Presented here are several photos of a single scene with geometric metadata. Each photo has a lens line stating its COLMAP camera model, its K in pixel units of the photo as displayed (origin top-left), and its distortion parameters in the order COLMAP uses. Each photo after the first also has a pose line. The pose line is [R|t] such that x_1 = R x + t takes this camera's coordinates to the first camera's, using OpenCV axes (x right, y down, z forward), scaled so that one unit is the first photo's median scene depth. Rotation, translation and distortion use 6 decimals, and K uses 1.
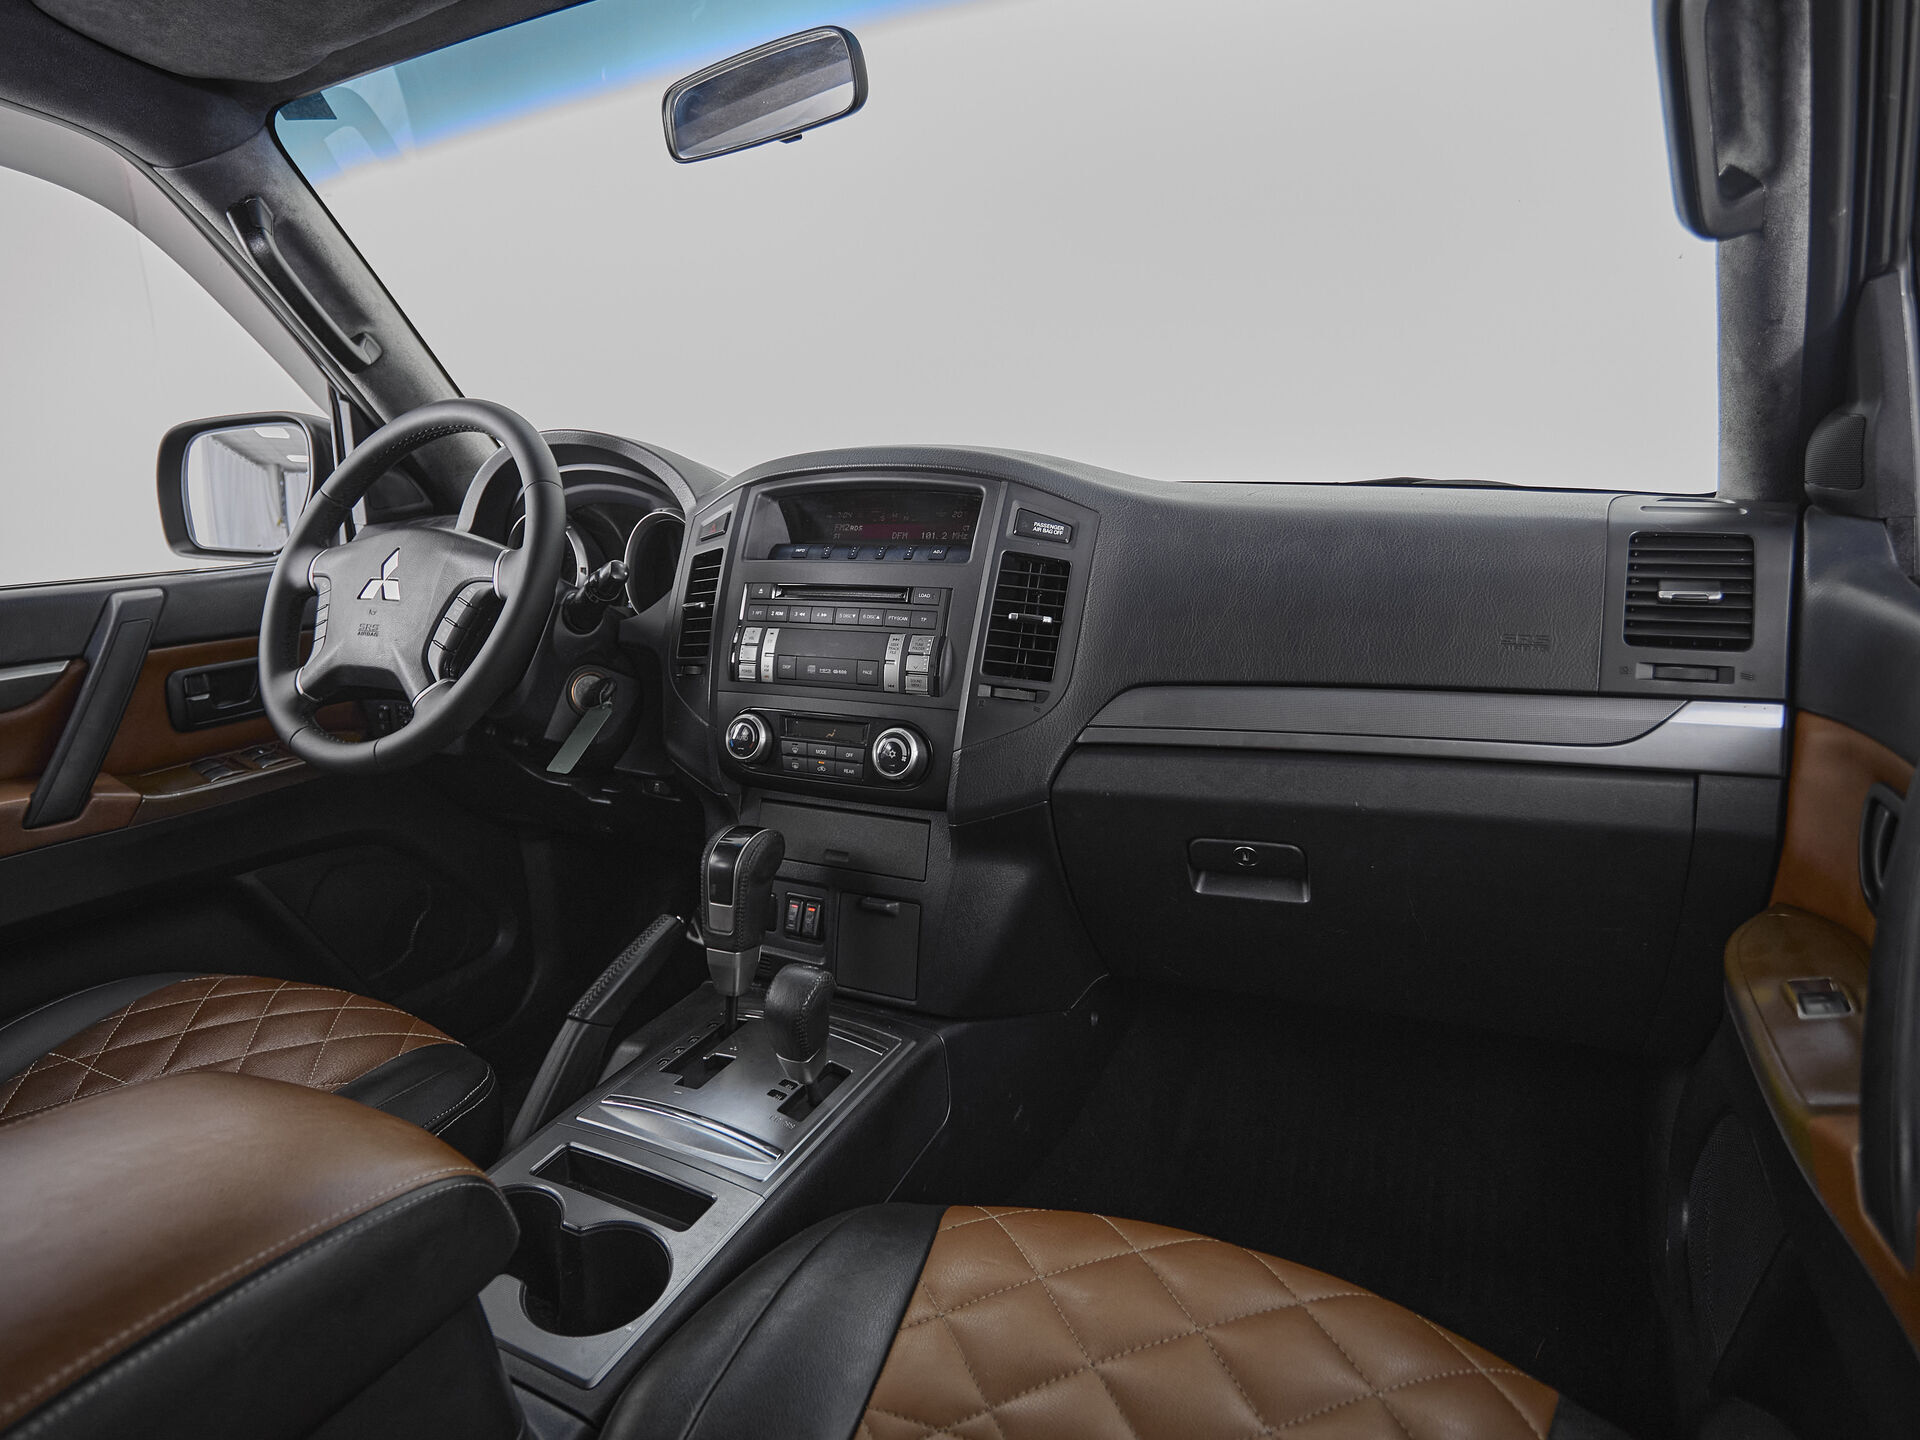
lens RADIAL K [[1099.0, 0, 952.5], [0, 1099.0, 676.7], [0, 0, 1]] dist [-0.002525, -0.001748]
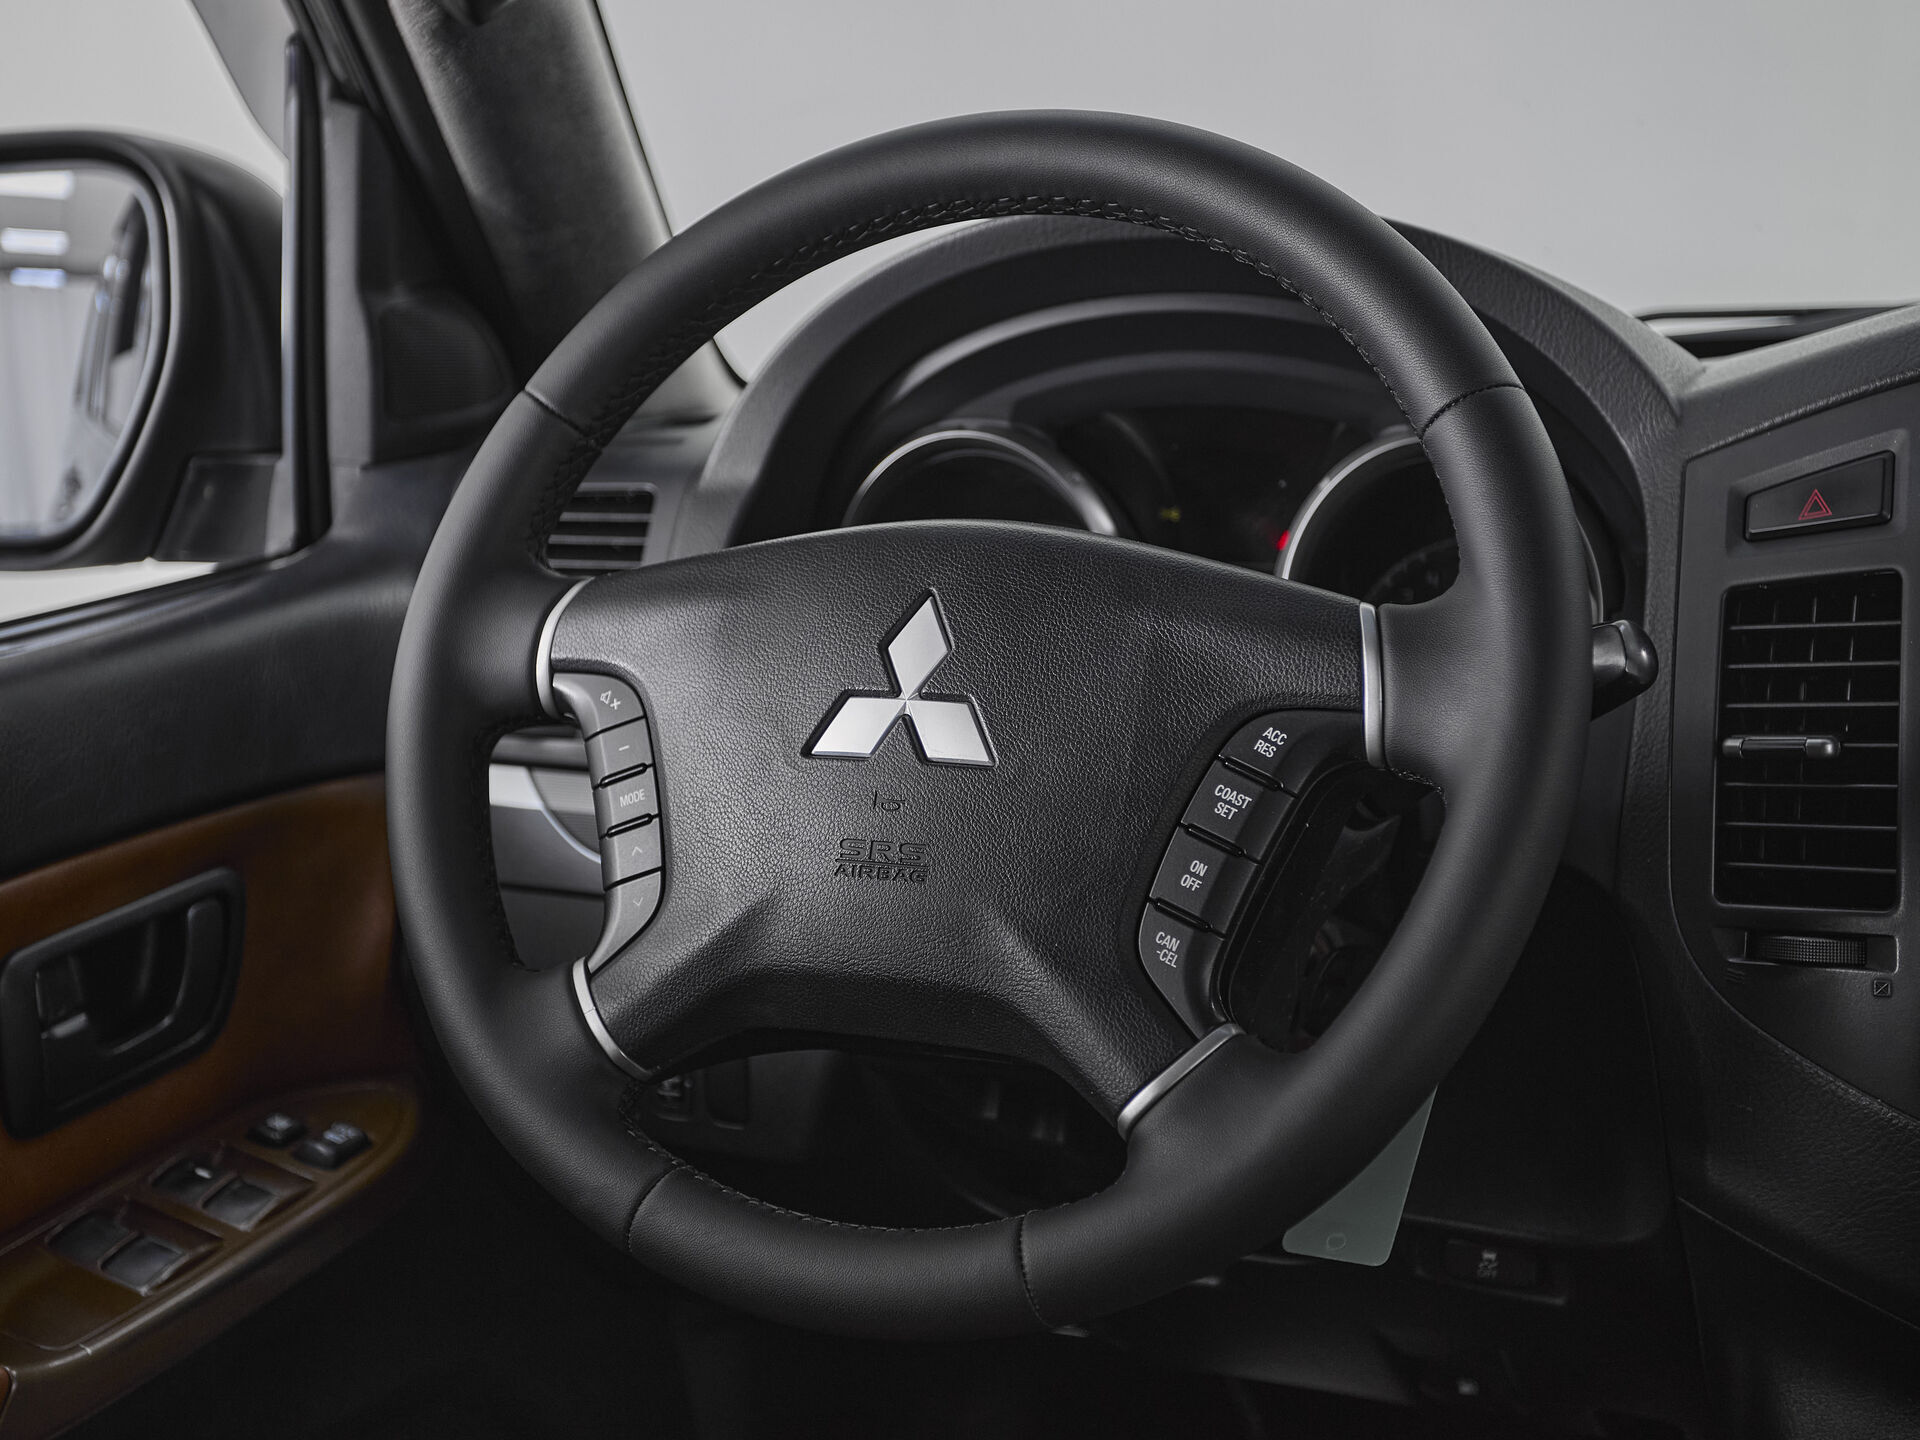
lens RADIAL K [[2542.8, 0, 887.6], [0, 2542.8, 721.5], [0, 0, 1]] dist [0.032435, 0.064109]
pose [[0.998320, -0.020240, 0.054287, -0.615320], [0.019358, 0.999673, 0.016715, -0.101902], [-0.054608, -0.015636, 0.998385, 0.296378]]
